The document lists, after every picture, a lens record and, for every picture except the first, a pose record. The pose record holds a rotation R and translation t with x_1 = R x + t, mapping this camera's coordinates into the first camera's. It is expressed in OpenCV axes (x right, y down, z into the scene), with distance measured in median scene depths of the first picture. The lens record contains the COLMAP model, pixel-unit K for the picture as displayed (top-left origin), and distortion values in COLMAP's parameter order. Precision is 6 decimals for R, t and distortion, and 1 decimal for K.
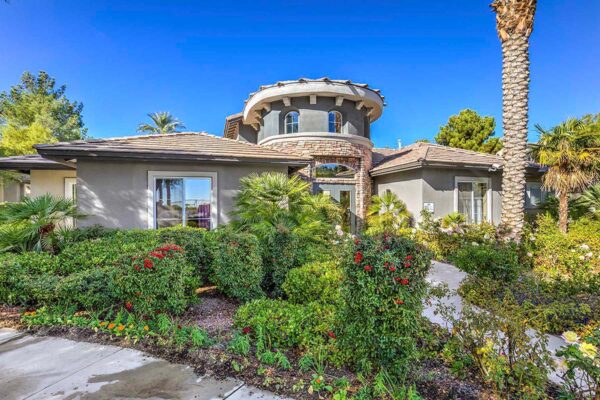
lens RADIAL K [[271.8, 0, 304.0], [0, 271.8, 202.4], [0, 0, 1]] dist [-0.016223, 0.000420]
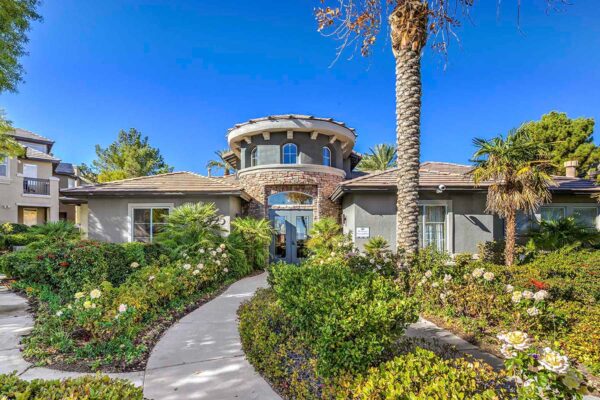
lens RADIAL K [[280.9, 0, 299.8], [0, 280.9, 231.0], [0, 0, 1]] dist [-0.017169, -0.000111]
pose [[0.933972, 0.009581, -0.357218, 0.577676], [-0.007974, 0.999950, 0.005971, 0.010314], [0.357257, -0.002728, 0.934002, -0.045984]]
